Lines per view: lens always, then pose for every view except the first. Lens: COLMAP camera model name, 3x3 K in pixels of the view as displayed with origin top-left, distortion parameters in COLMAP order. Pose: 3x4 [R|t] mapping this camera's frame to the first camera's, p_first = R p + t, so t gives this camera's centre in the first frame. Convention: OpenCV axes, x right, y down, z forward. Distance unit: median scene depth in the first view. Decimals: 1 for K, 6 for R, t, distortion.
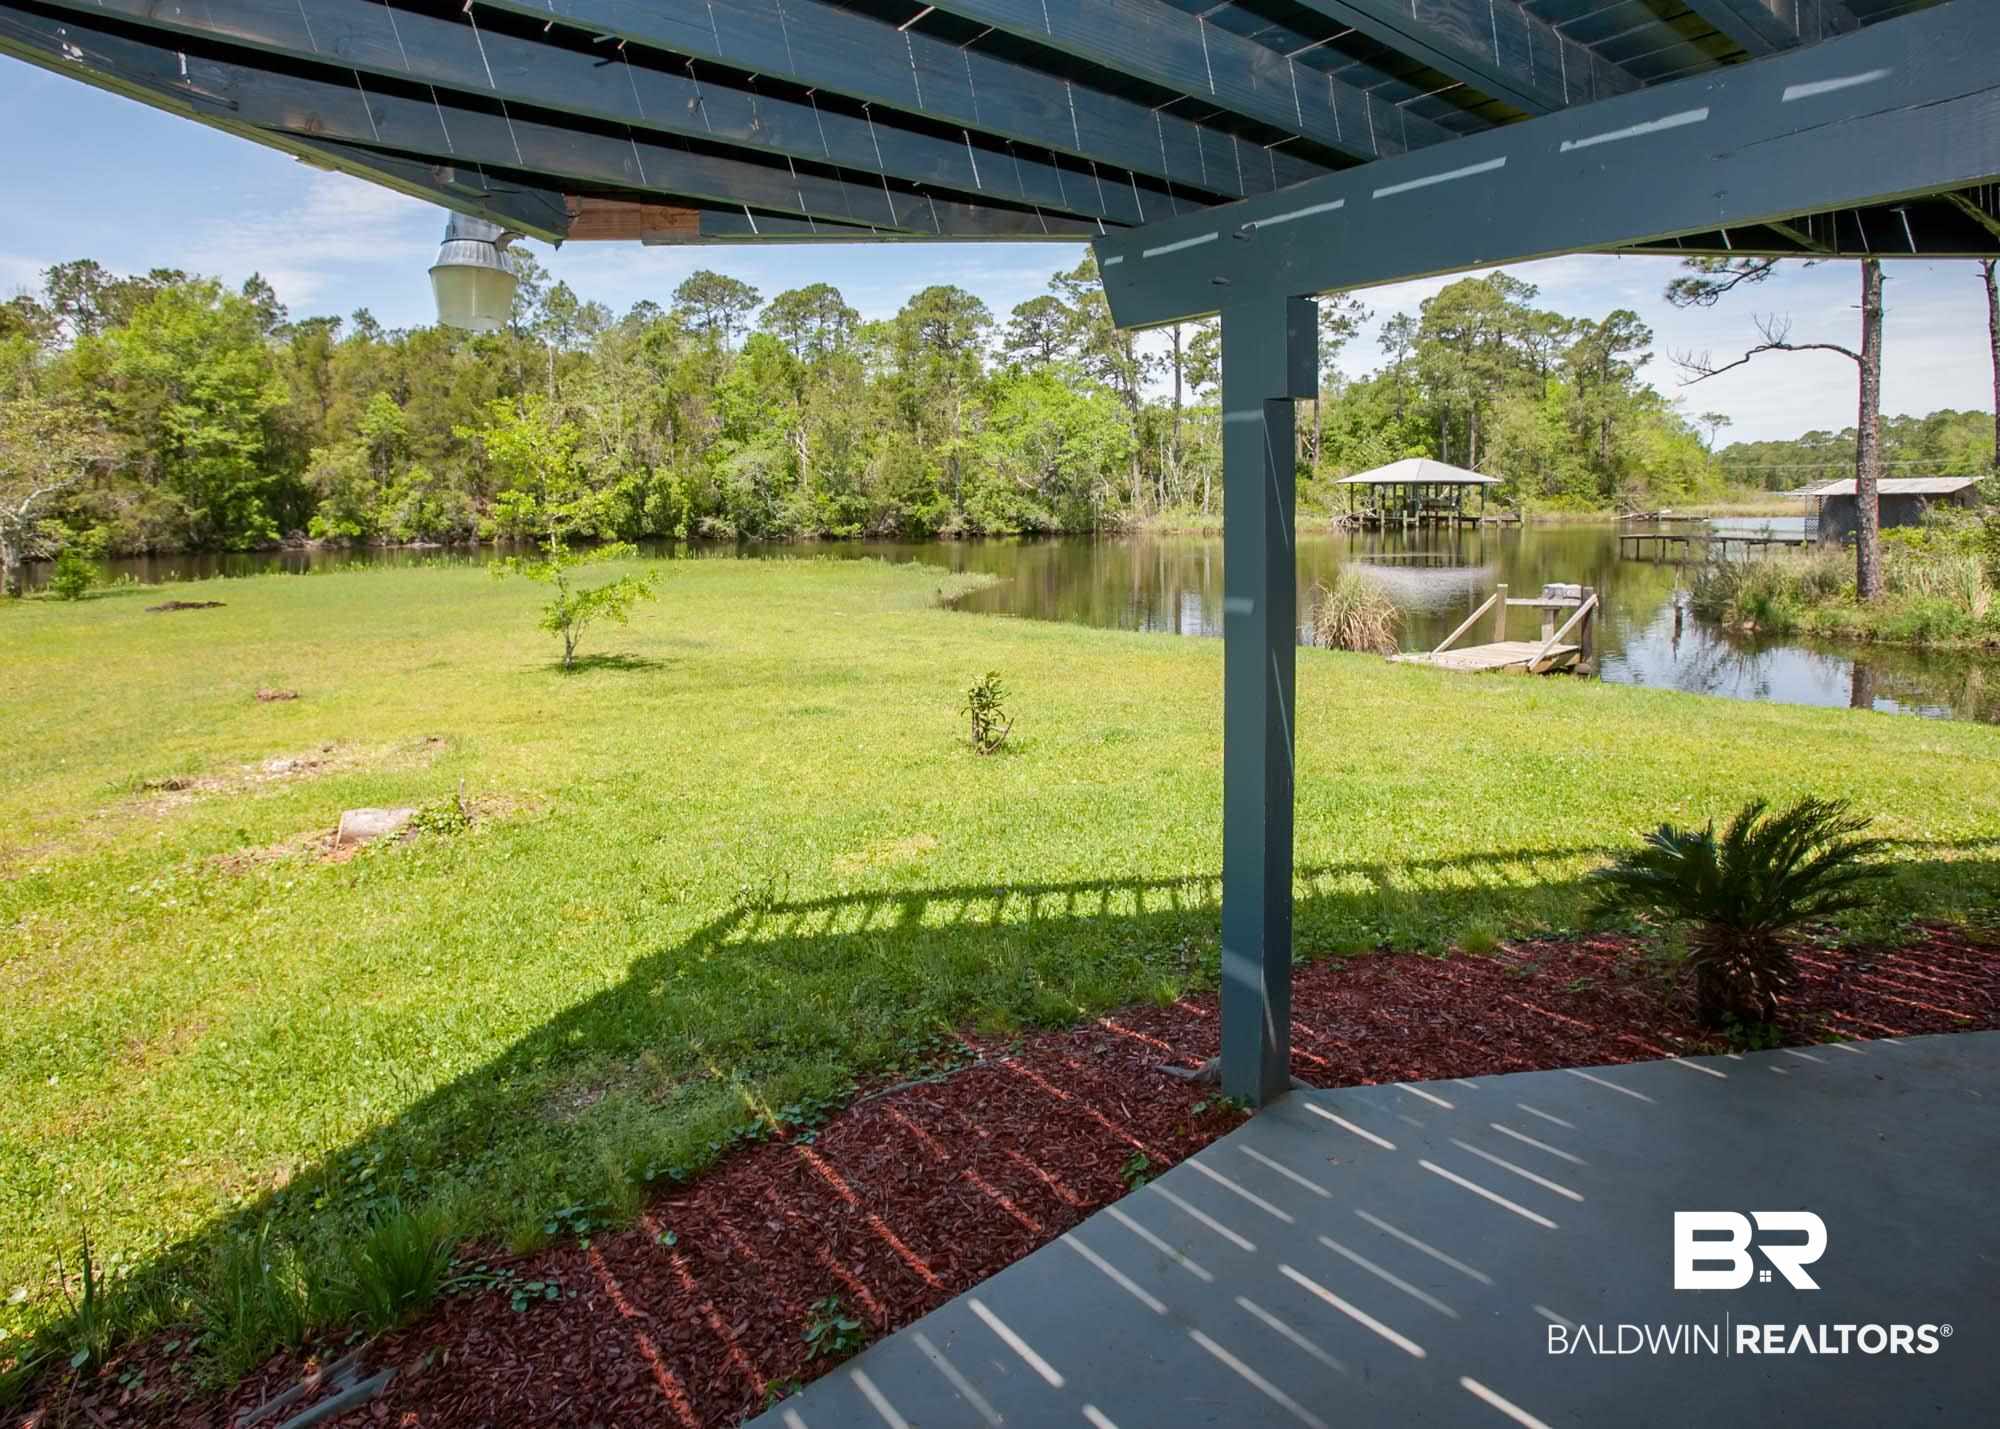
lens RADIAL K [[1048.7, 0, 992.2], [0, 1048.7, 567.6], [0, 0, 1]] dist [-0.079844, 0.042873]
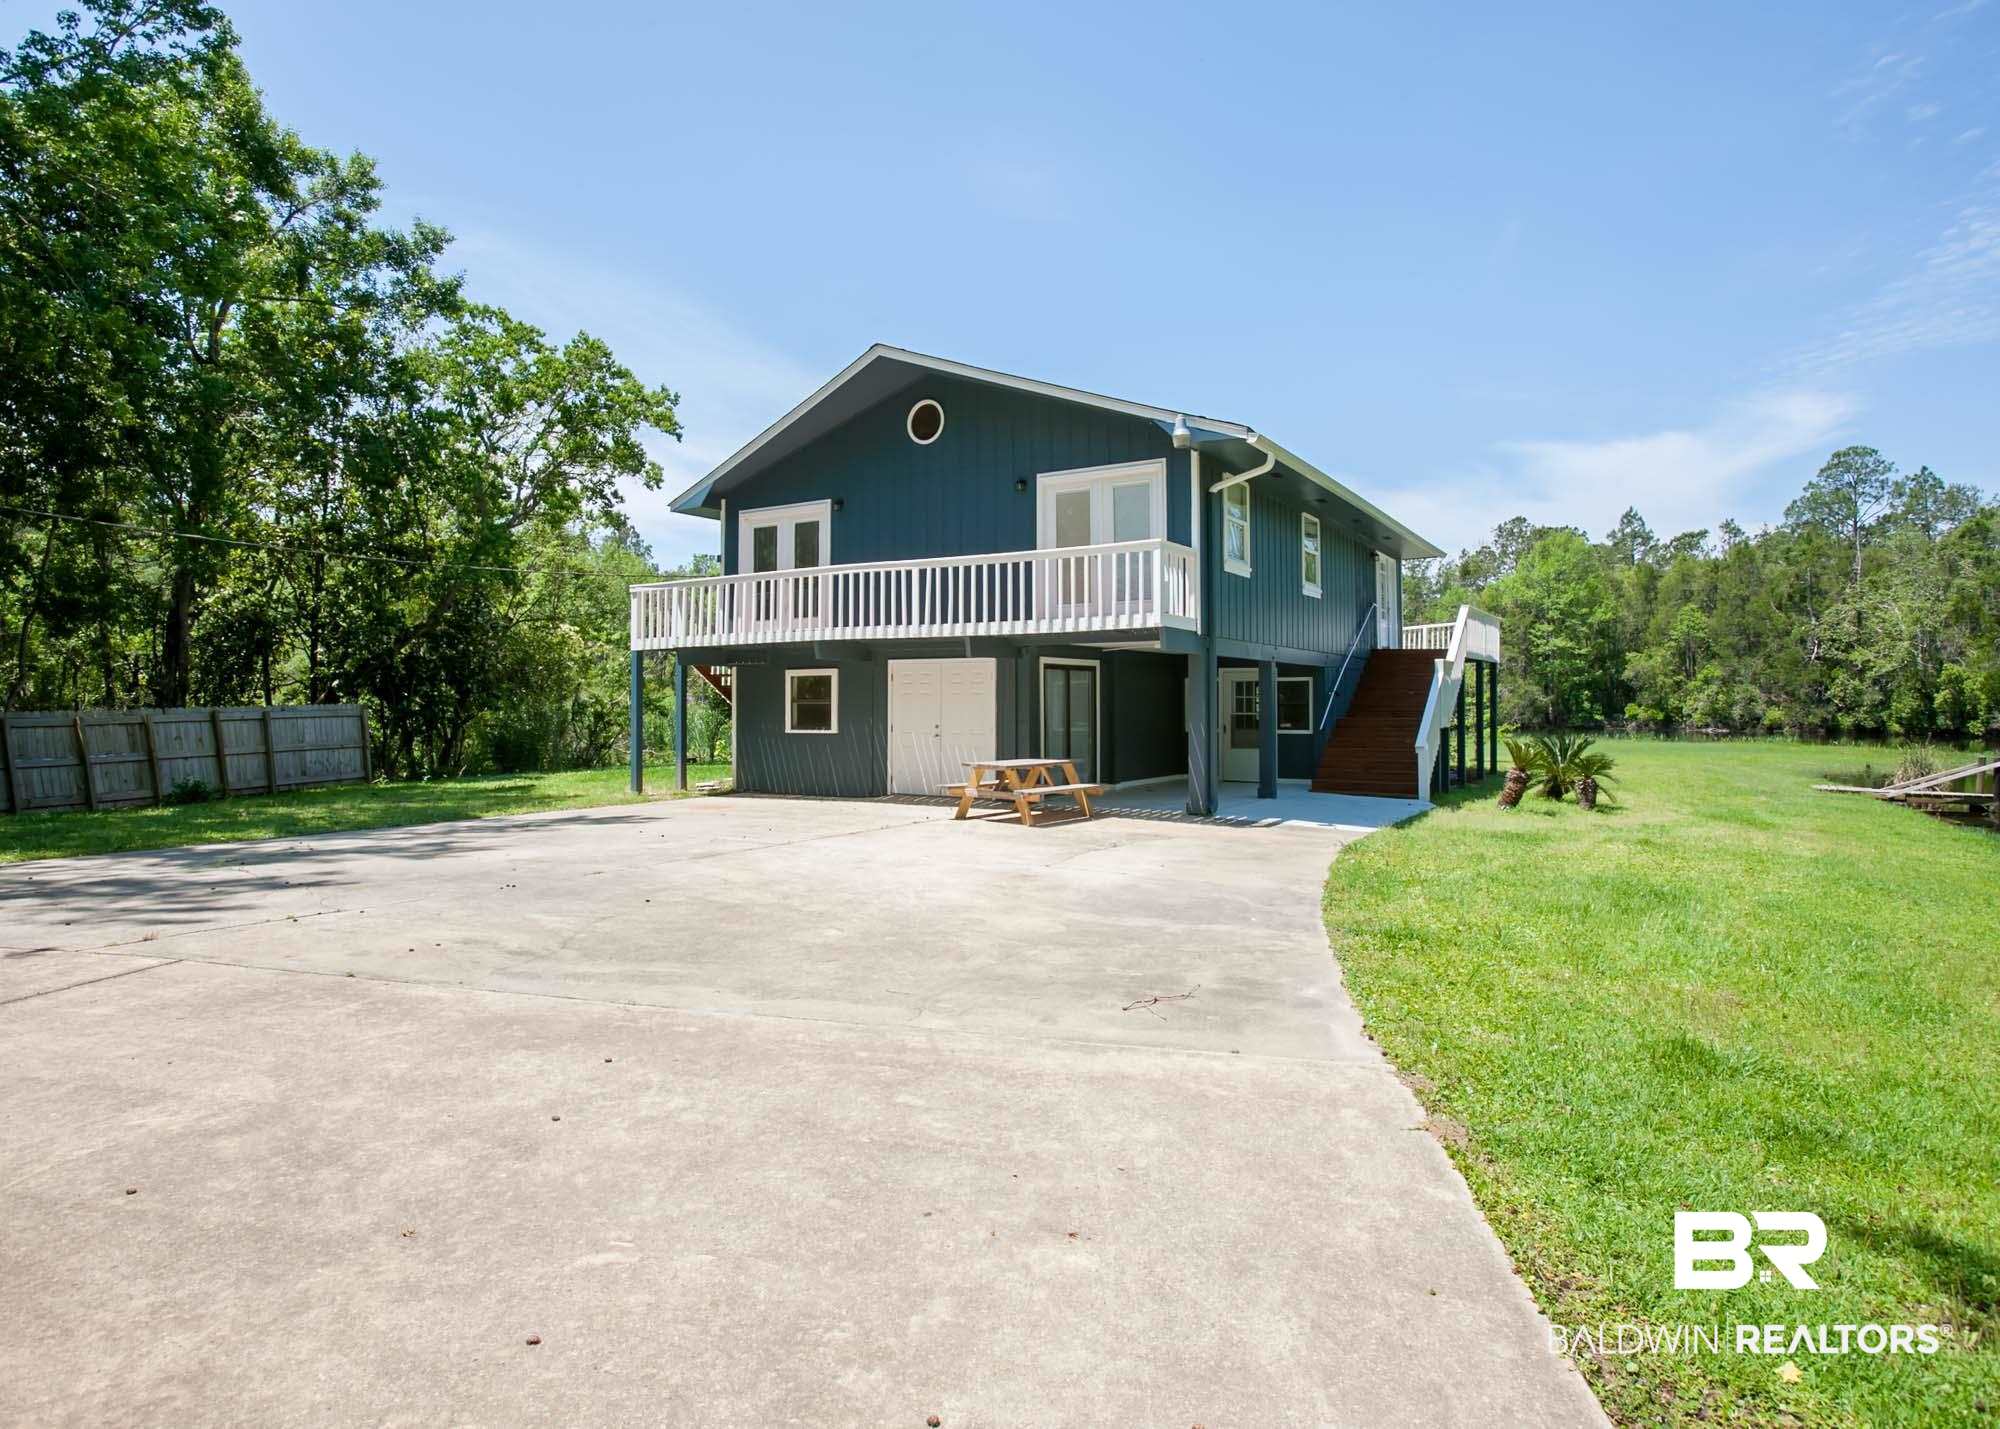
lens RADIAL K [[1136.2, 0, 968.5], [0, 1136.2, 659.4], [0, 0, 1]] dist [-0.057553, 0.033891]
pose [[0.318765, -0.019274, -0.947638, 0.319190], [-0.066396, 0.996883, -0.042610, 0.006807], [0.945505, 0.076502, 0.316491, -0.188081]]
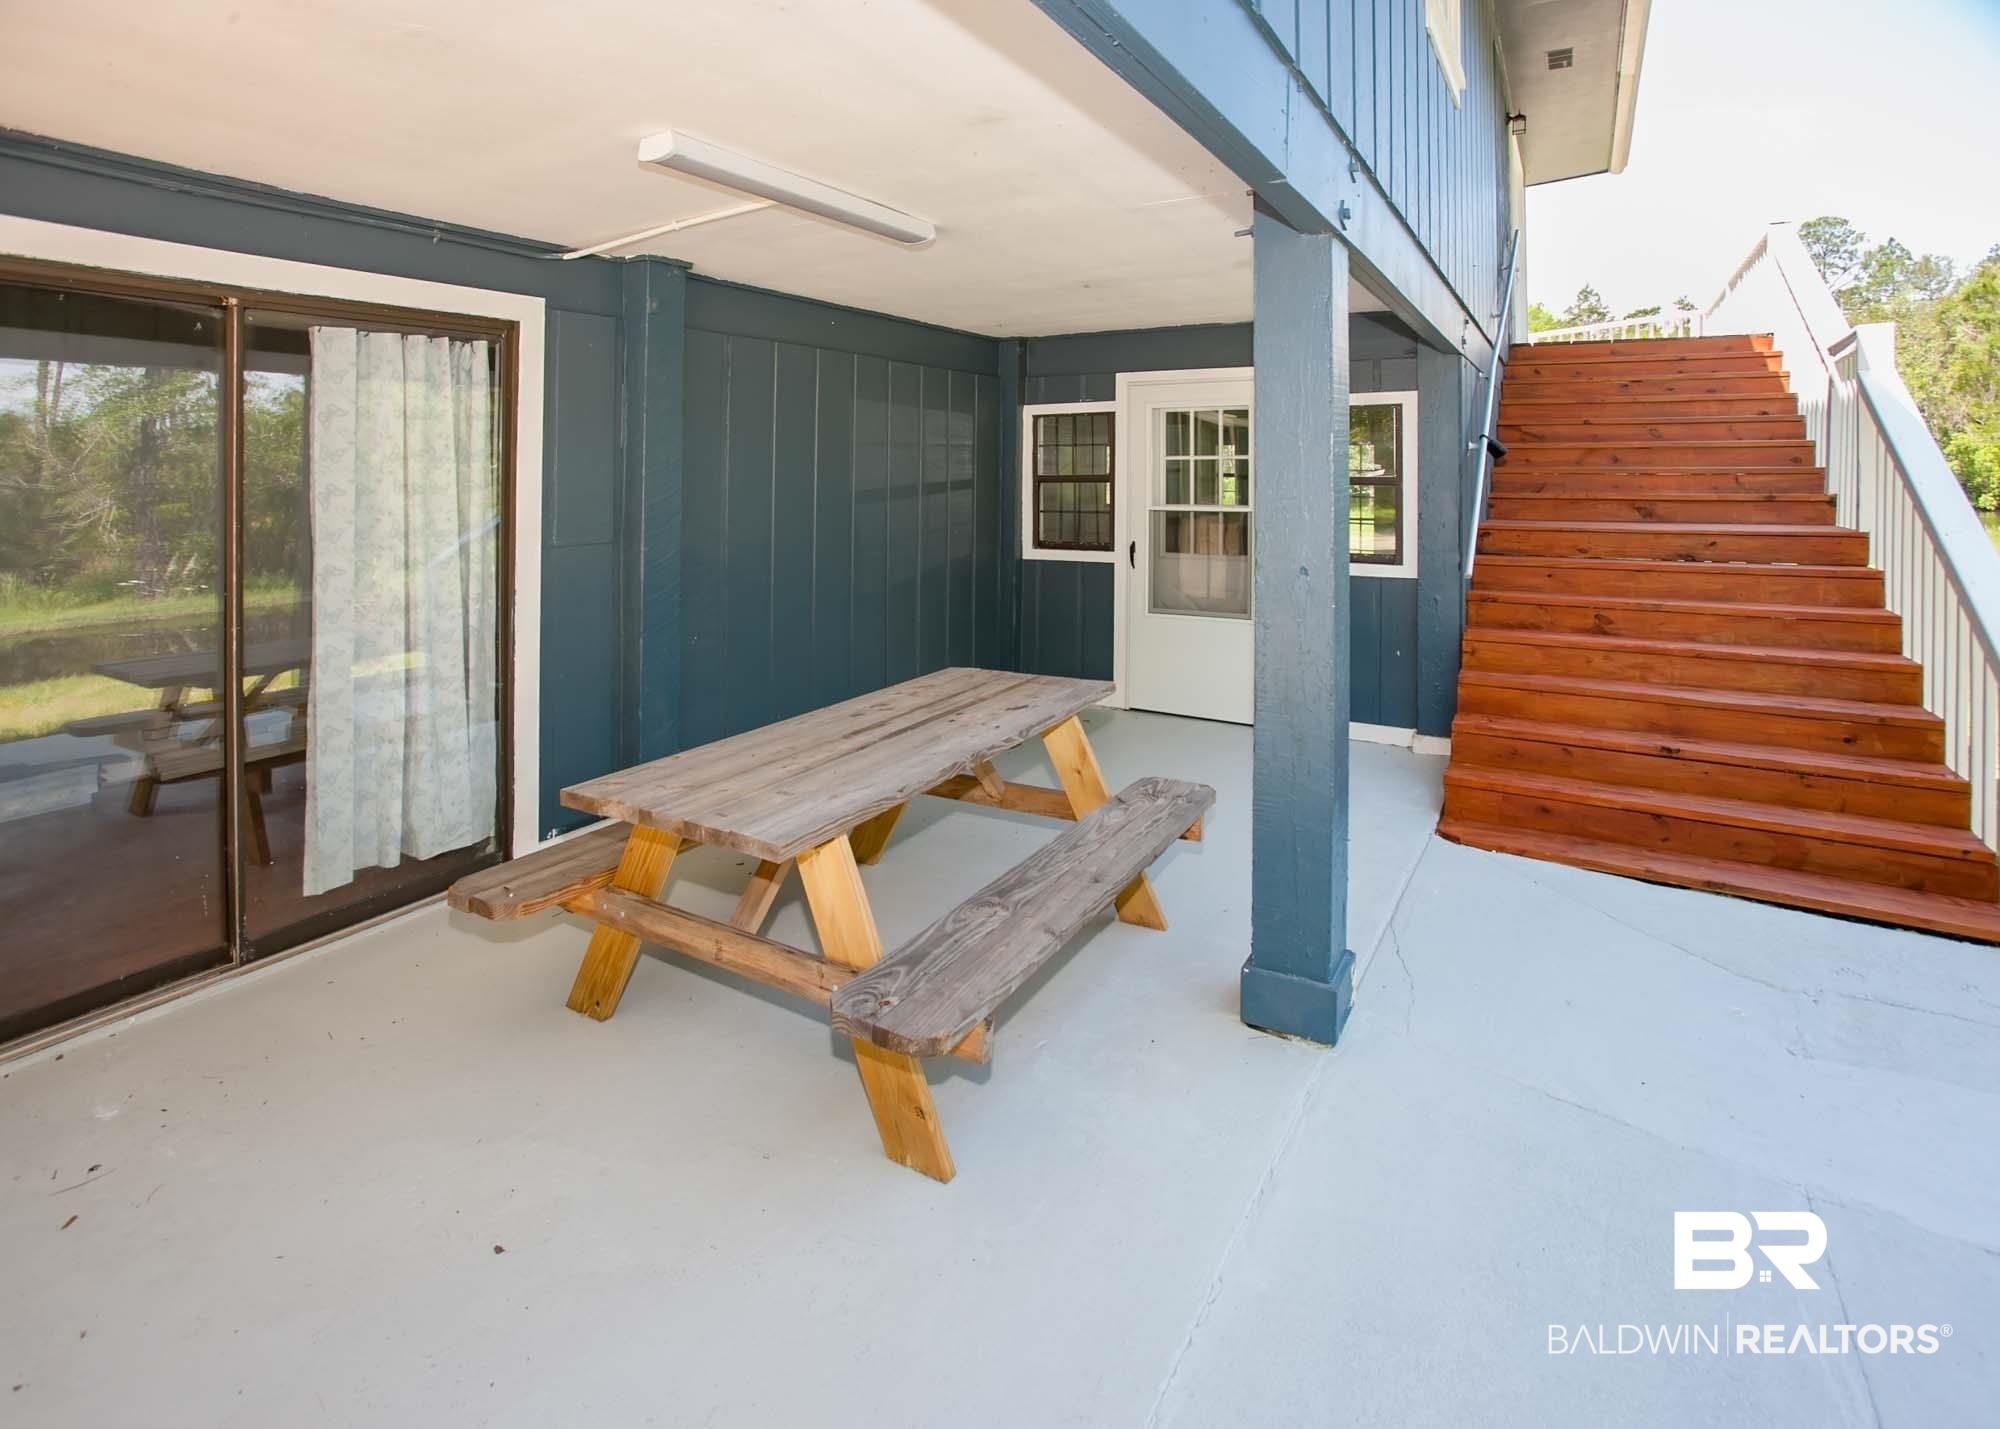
lens RADIAL K [[969.3, 0, 1000.9], [0, 969.3, 463.6], [0, 0, 1]] dist [-0.030289, 0.014582]
pose [[0.342881, 0.007754, -0.939347, 0.157442], [-0.066869, 0.997631, -0.016174, 0.002792], [0.936996, 0.068359, 0.342587, -0.084383]]
